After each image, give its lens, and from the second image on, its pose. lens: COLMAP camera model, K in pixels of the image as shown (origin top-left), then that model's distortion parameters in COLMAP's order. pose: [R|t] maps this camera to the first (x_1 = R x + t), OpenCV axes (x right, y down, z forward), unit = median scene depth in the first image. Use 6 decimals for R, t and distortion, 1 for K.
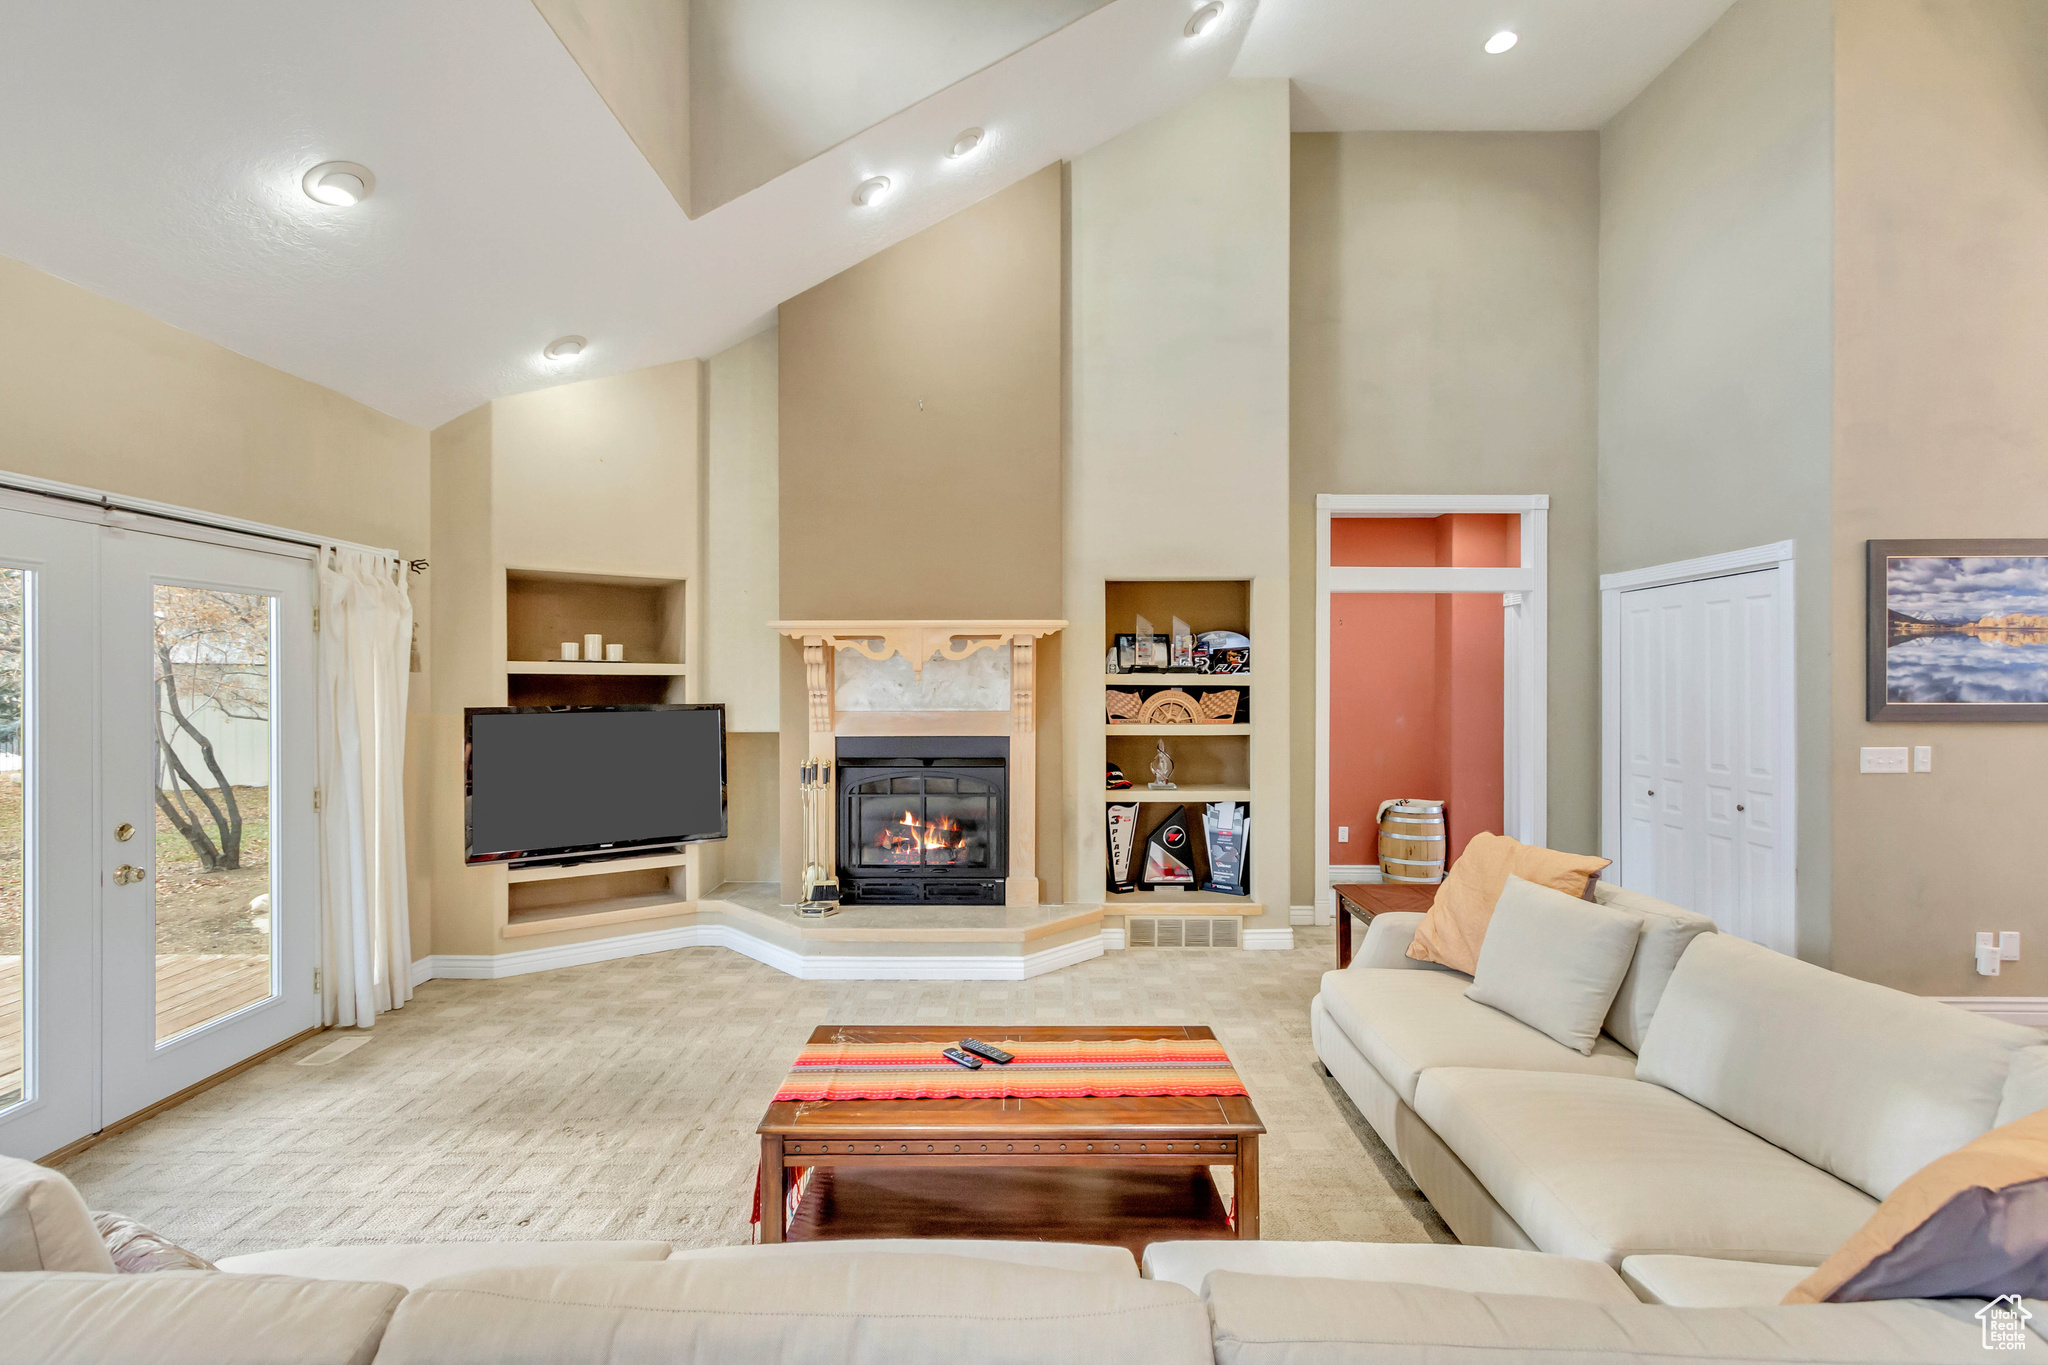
lens RADIAL K [[938.6, 0, 1011.2], [0, 938.6, 683.9], [0, 0, 1]] dist [0.002668, -0.000179]
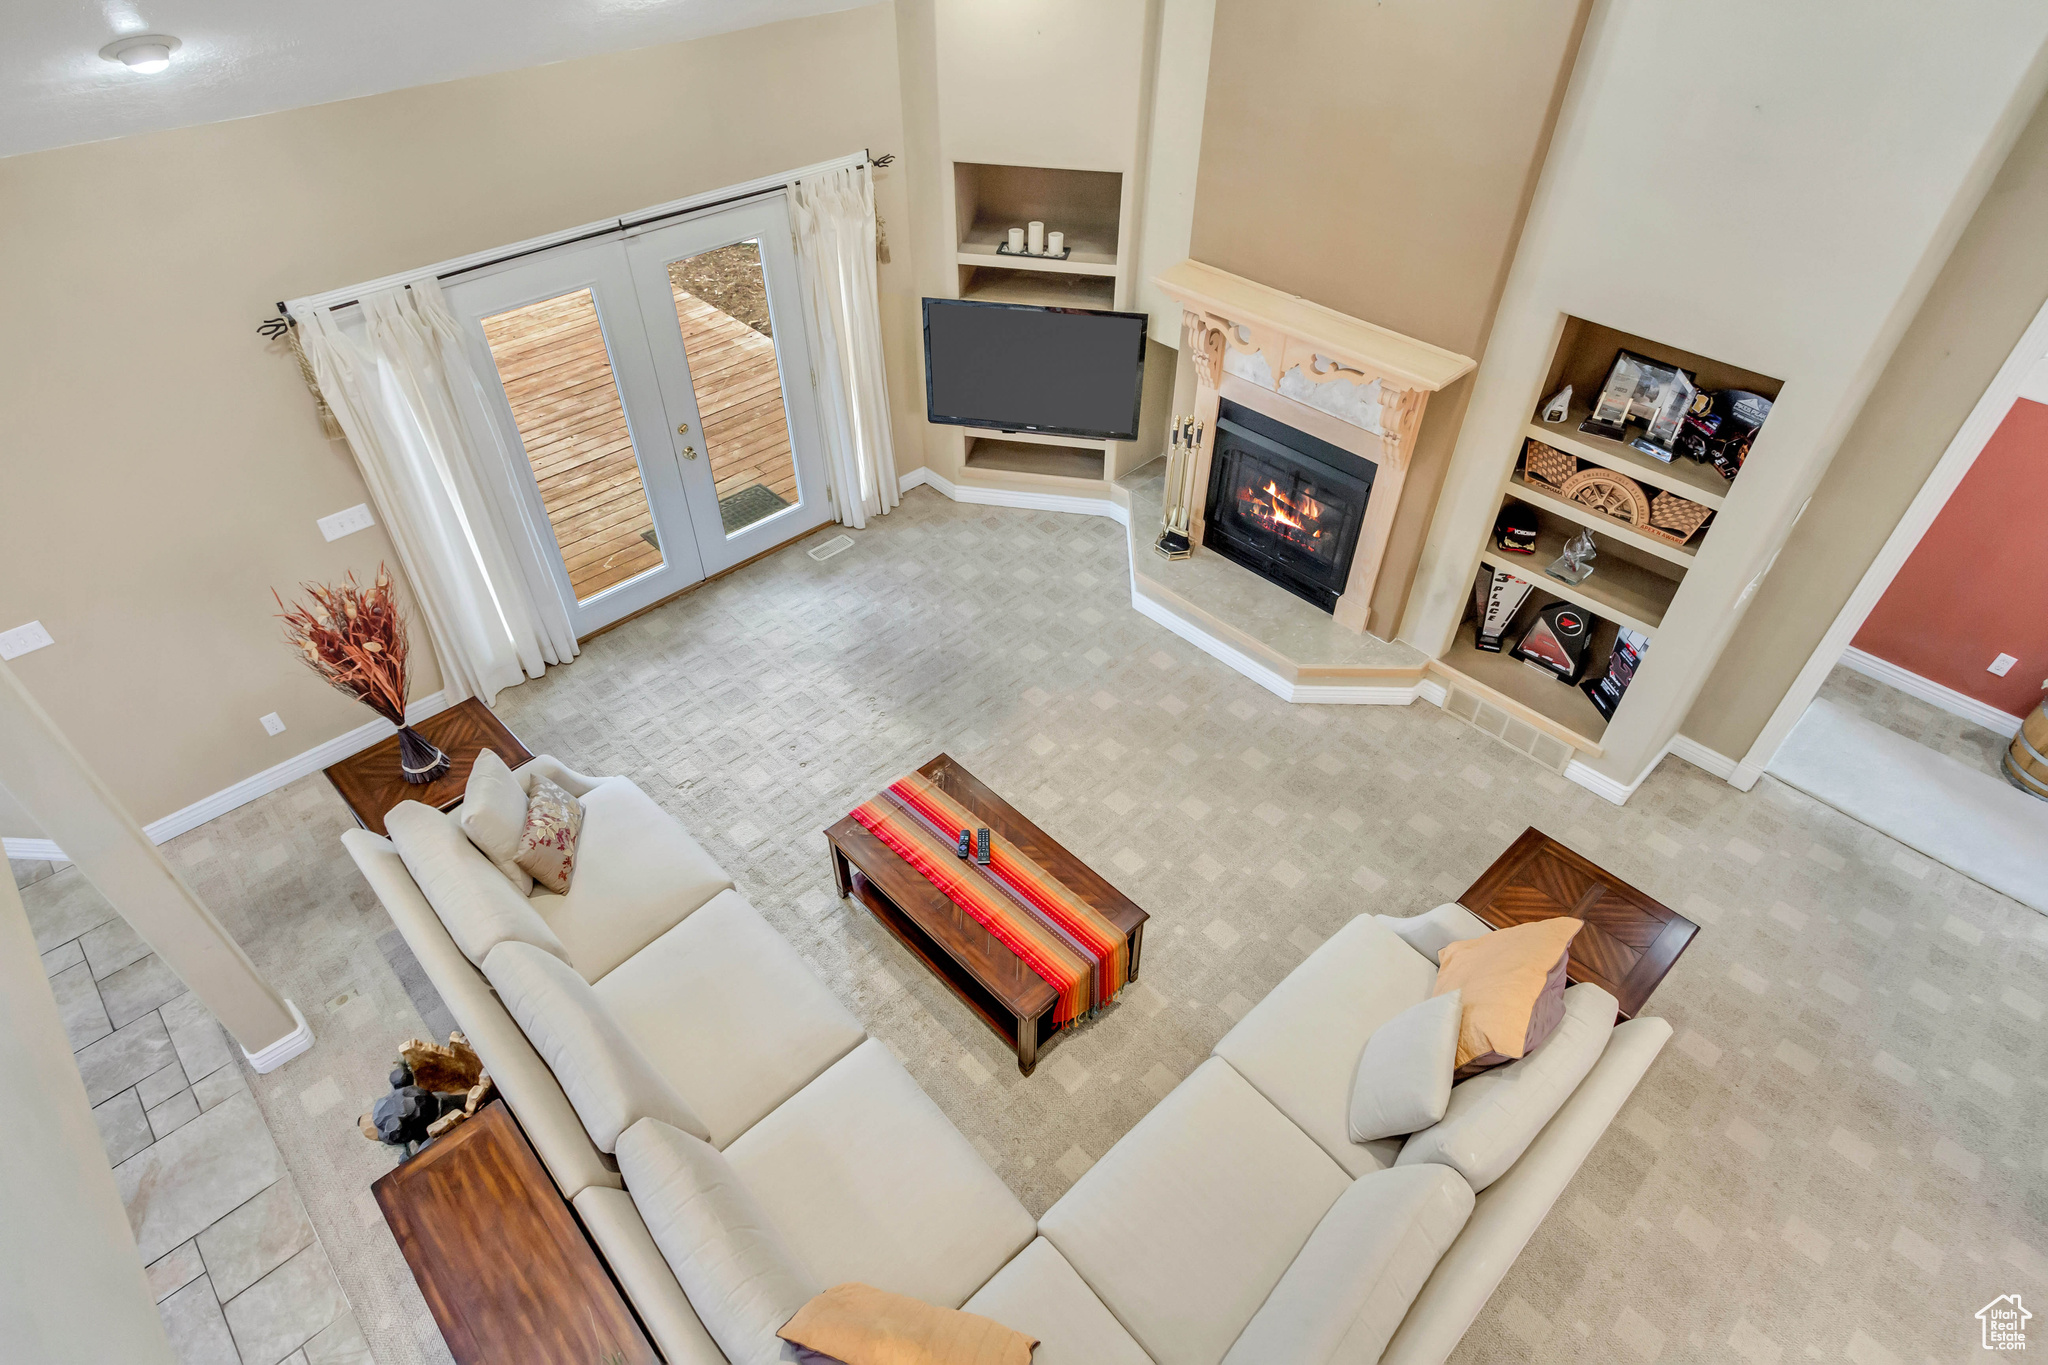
lens RADIAL K [[1080.4, 0, 1024.0], [0, 1080.4, 682.5], [0, 0, 1]] dist [0.002434, 0.000104]
pose [[0.695907, 0.482675, -0.531732, 0.414442], [-0.000942, 0.741049, 0.671450, -0.483667], [0.718132, -0.466766, 0.516156, 0.167949]]
